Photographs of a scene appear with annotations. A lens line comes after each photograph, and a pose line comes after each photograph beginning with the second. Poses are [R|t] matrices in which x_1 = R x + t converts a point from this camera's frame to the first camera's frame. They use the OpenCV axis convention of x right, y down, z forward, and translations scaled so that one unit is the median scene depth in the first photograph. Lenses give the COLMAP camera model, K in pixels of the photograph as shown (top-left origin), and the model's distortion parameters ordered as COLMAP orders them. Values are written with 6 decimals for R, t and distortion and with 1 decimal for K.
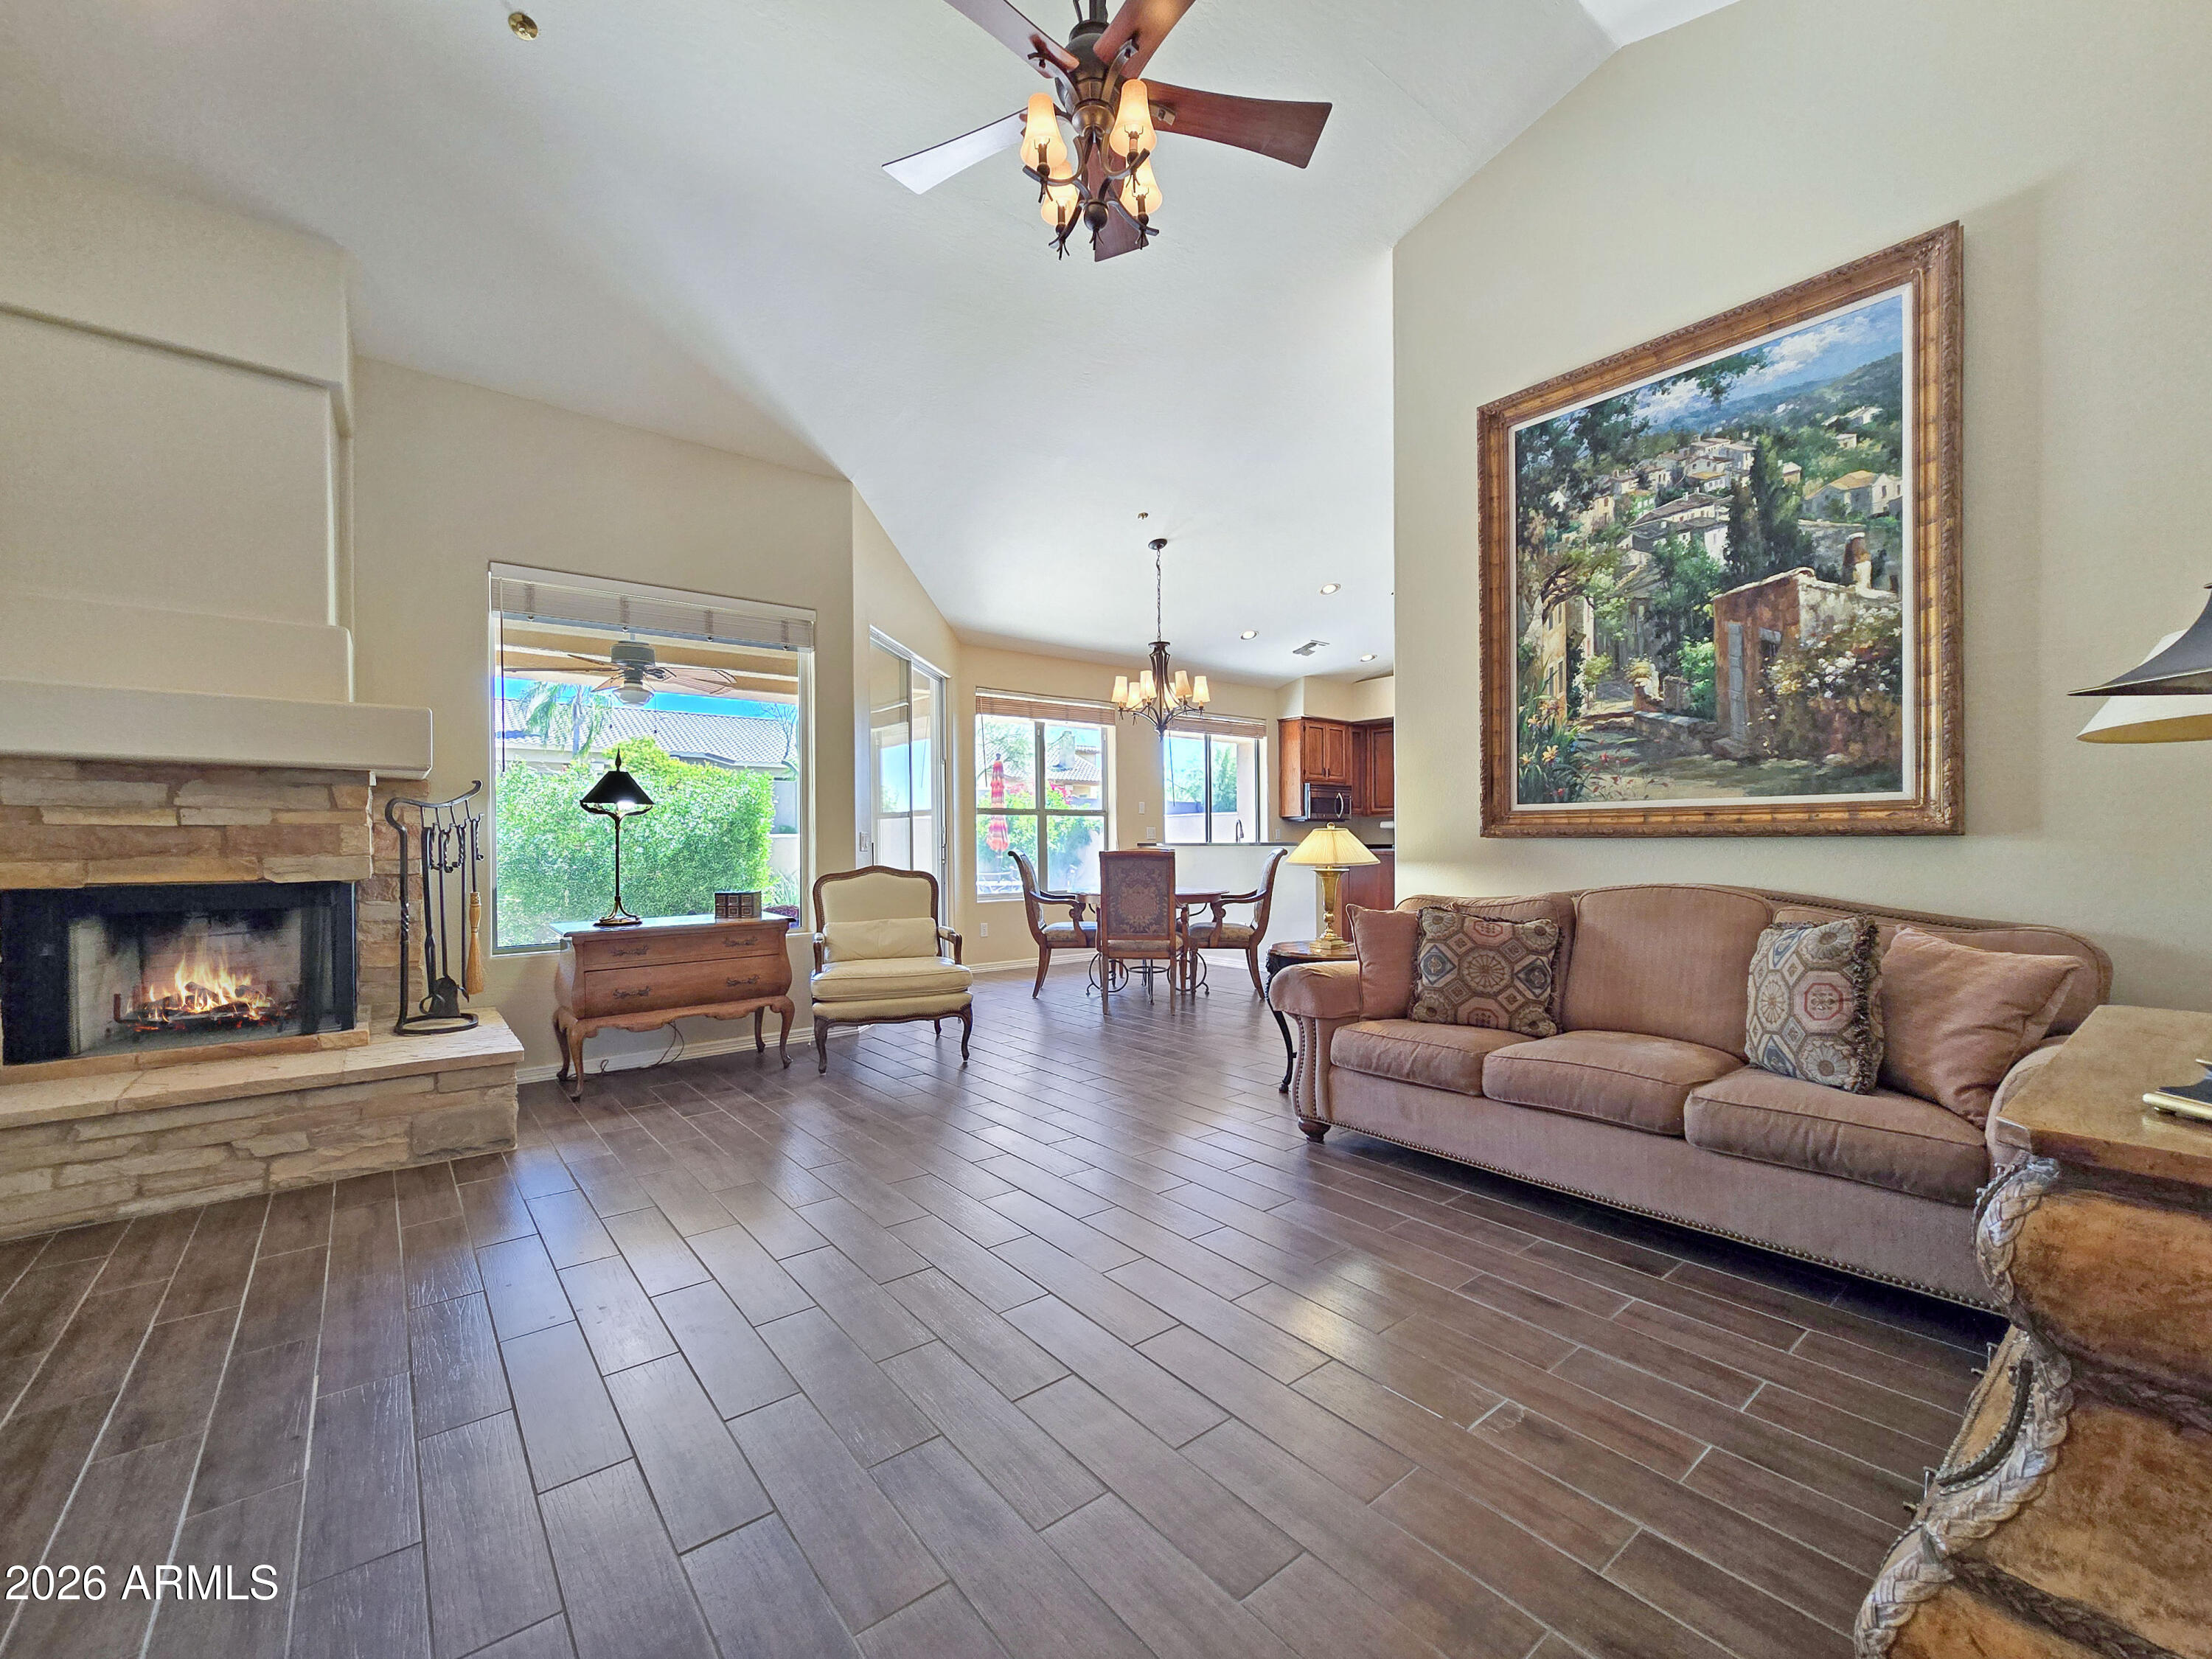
lens RADIAL K [[916.8, 0, 1108.9], [0, 916.8, 841.2], [0, 0, 1]] dist [-0.006298, 0.002439]
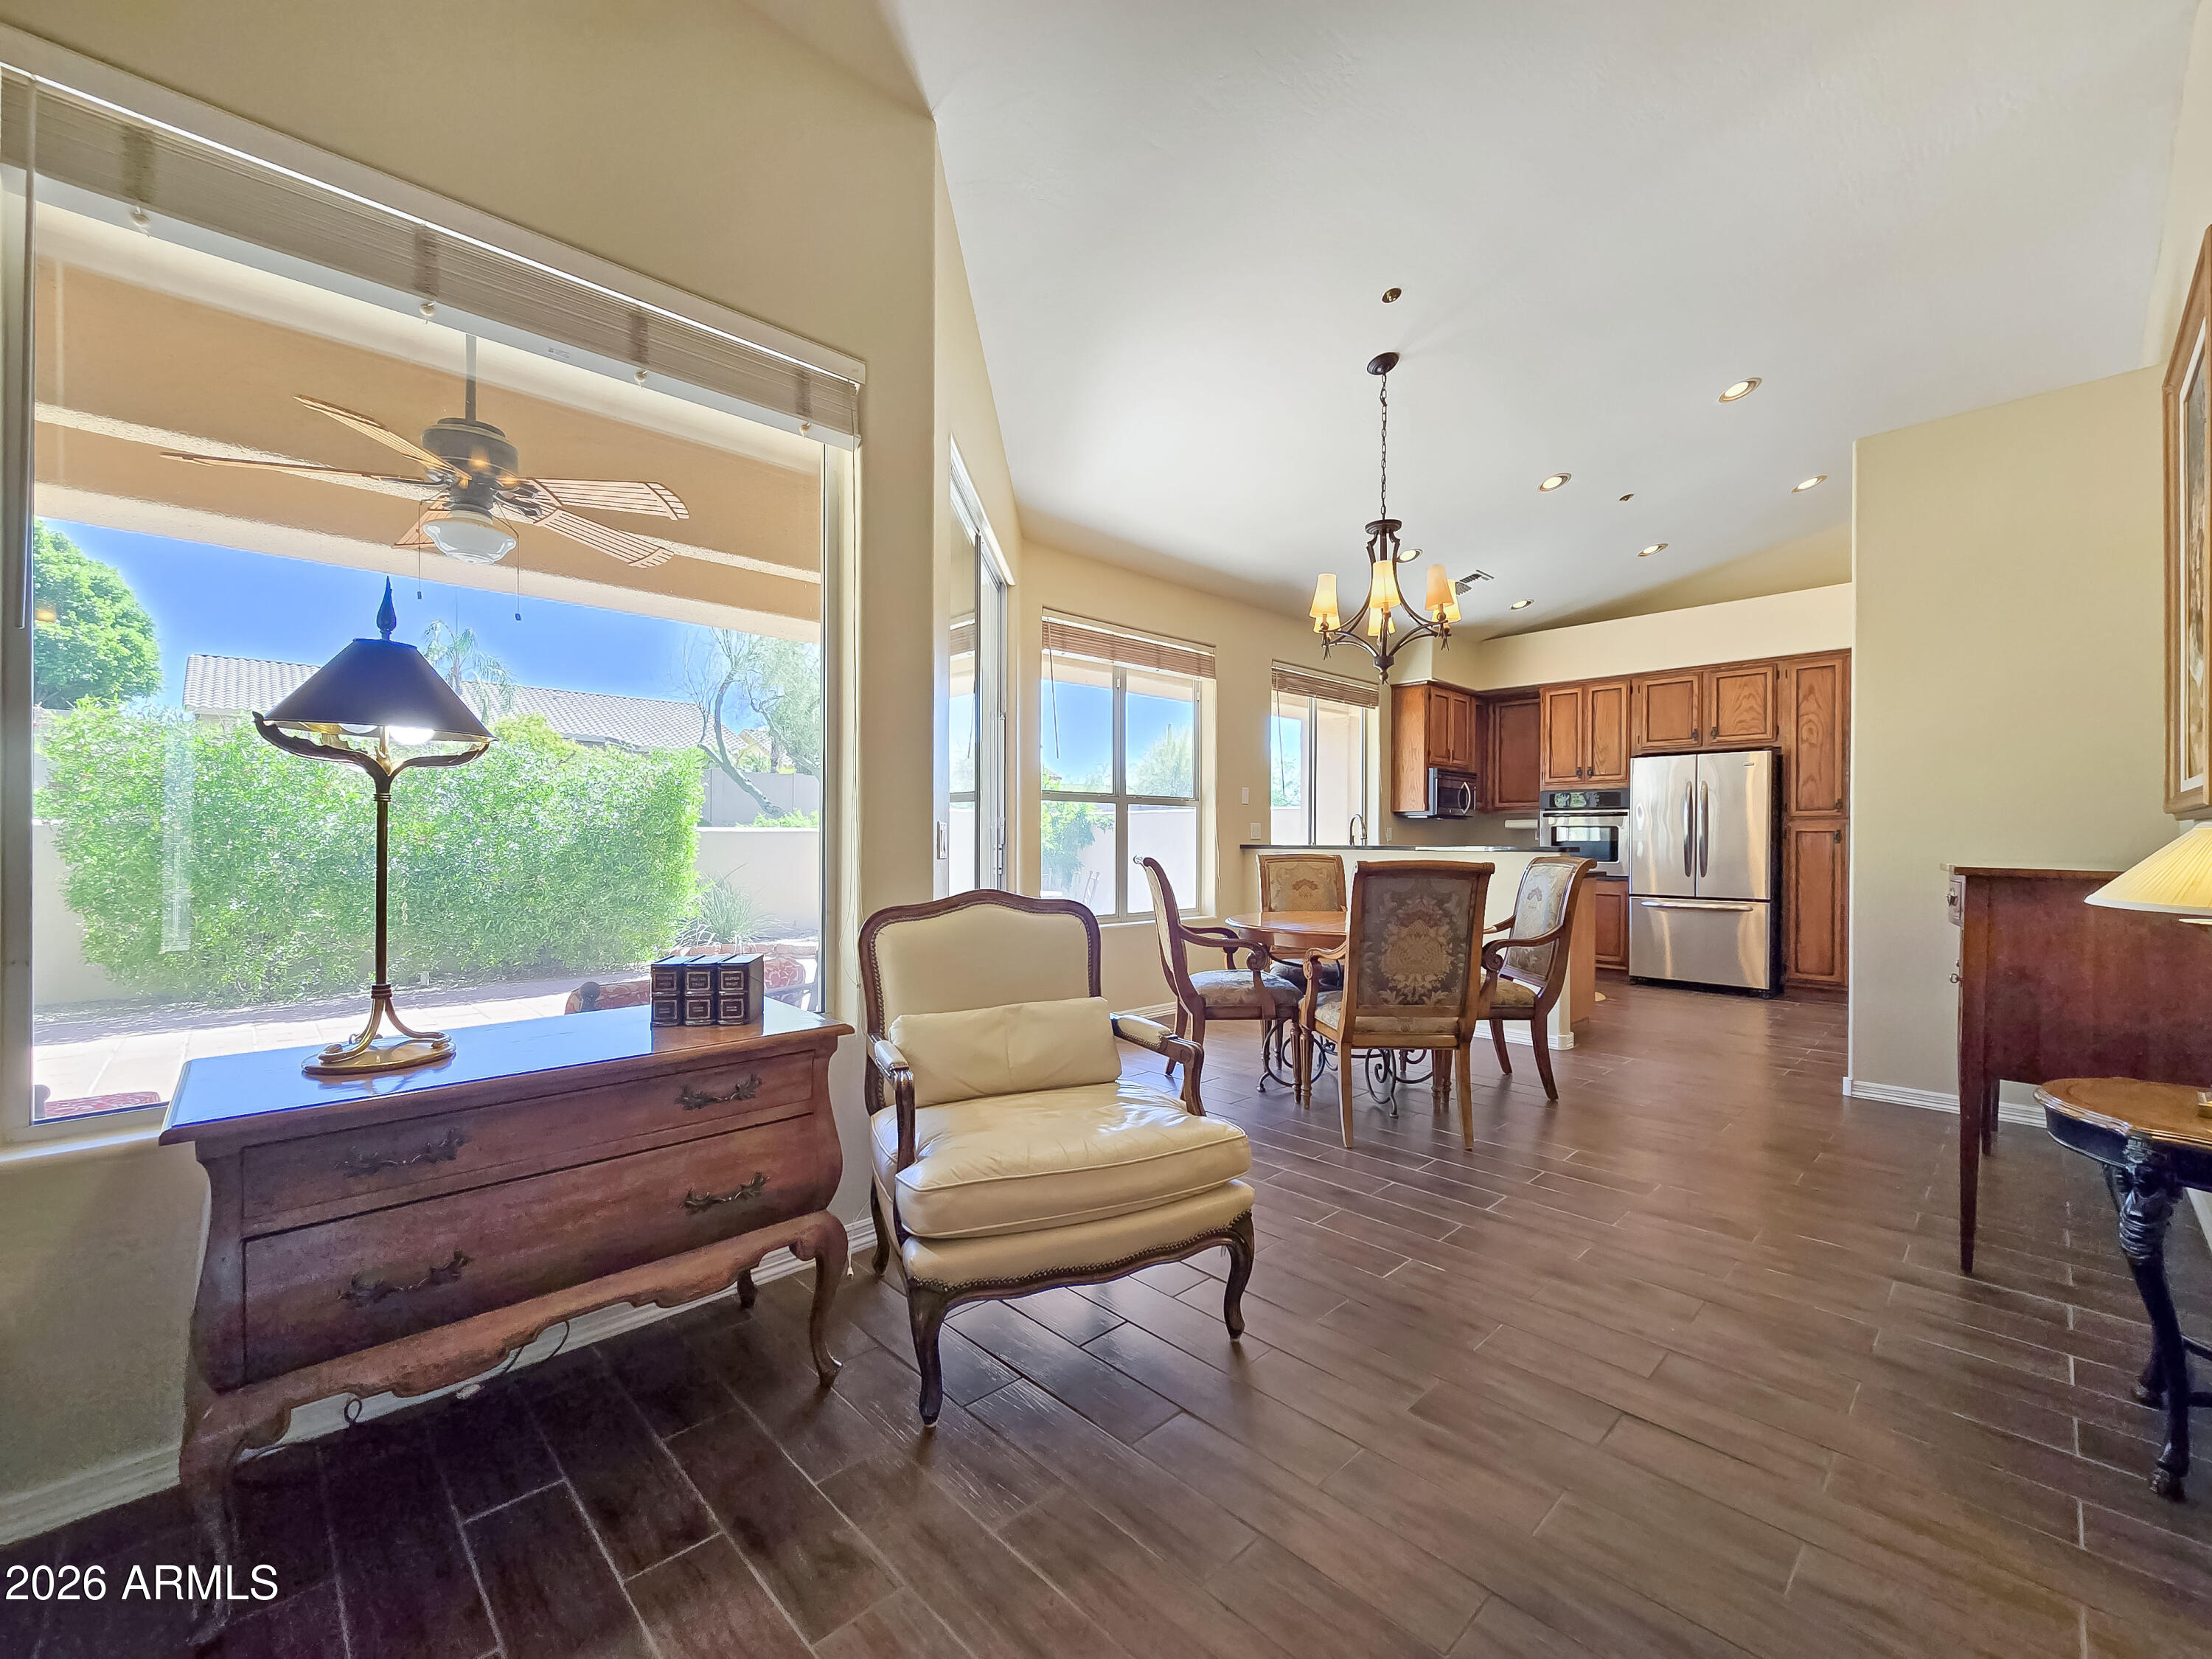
lens RADIAL K [[916.8, 0, 1101.3], [0, 916.8, 840.4], [0, 0, 1]] dist [-0.006298, 0.002439]
pose [[0.996435, 0.010234, 0.083739, -0.319432], [-0.010276, 0.999947, 0.000068, -0.000525], [-0.083734, -0.000928, 0.996488, 0.695294]]
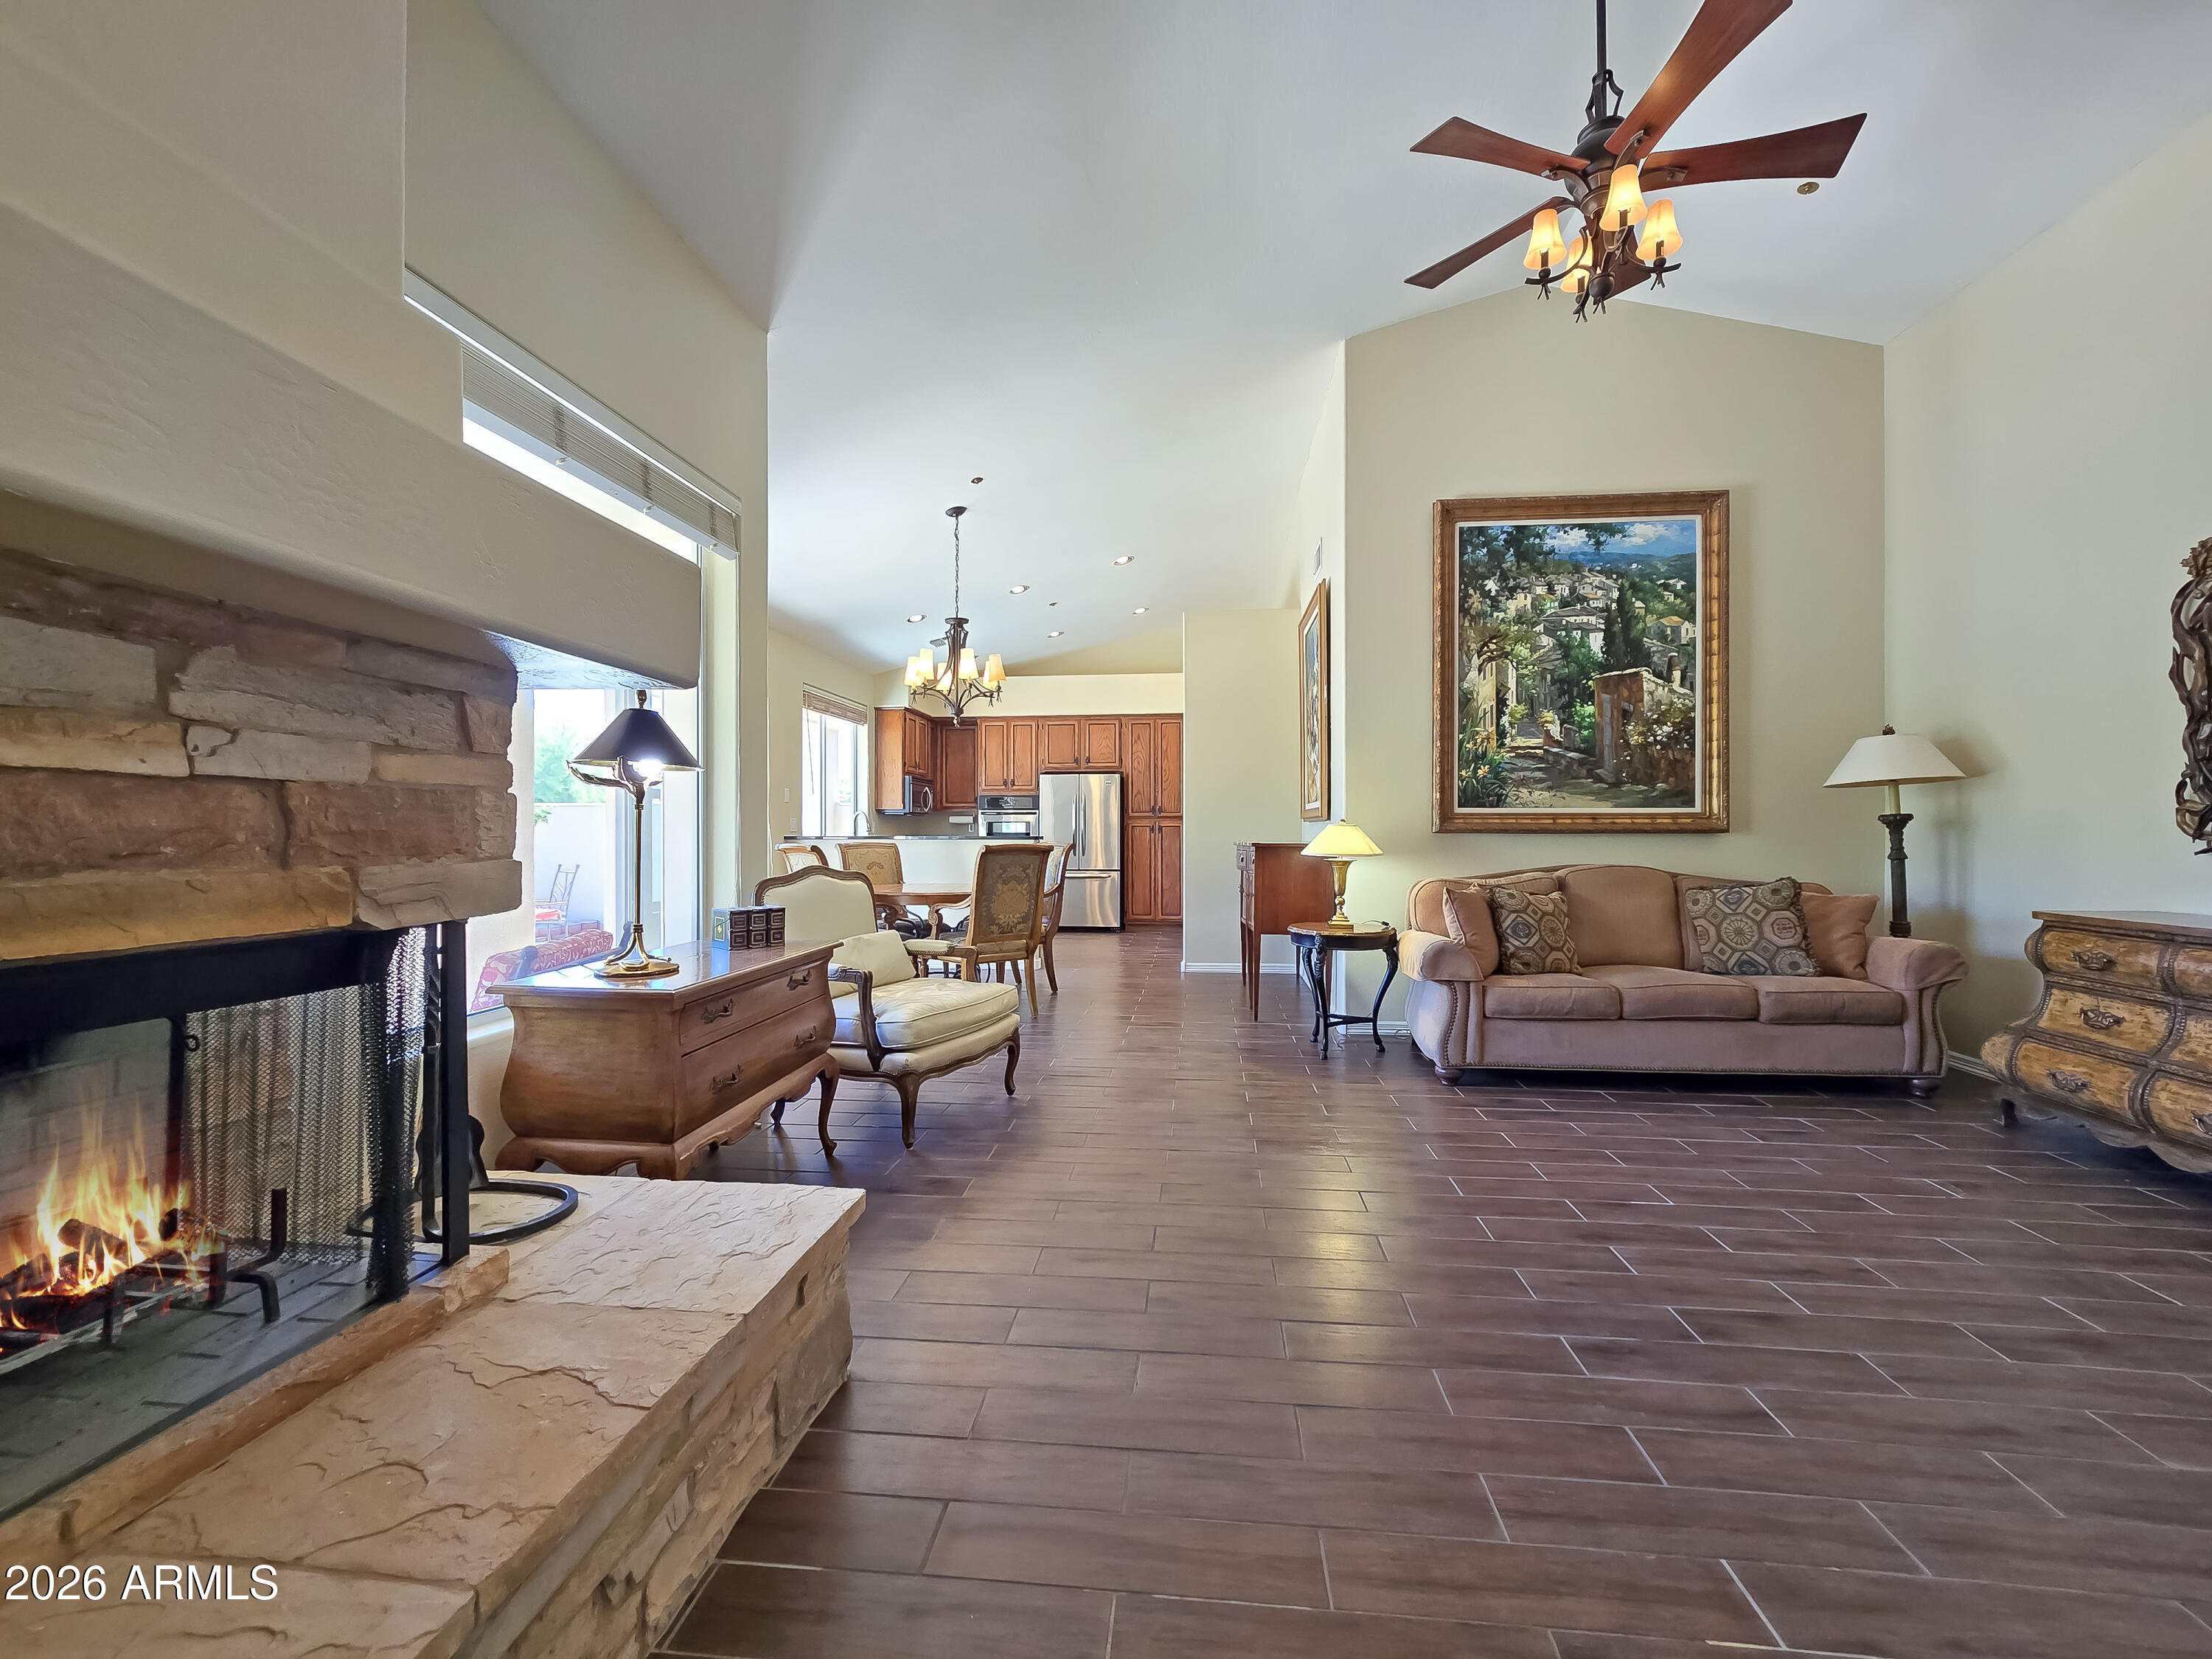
lens RADIAL K [[916.8, 0, 1112.6], [0, 916.8, 828.2], [0, 0, 1]] dist [-0.006298, 0.002439]
pose [[0.704286, 0.009703, 0.709850, -0.842882], [-0.003622, 0.999943, -0.010075, 0.004046], [-0.709907, 0.004524, 0.704281, 0.423360]]
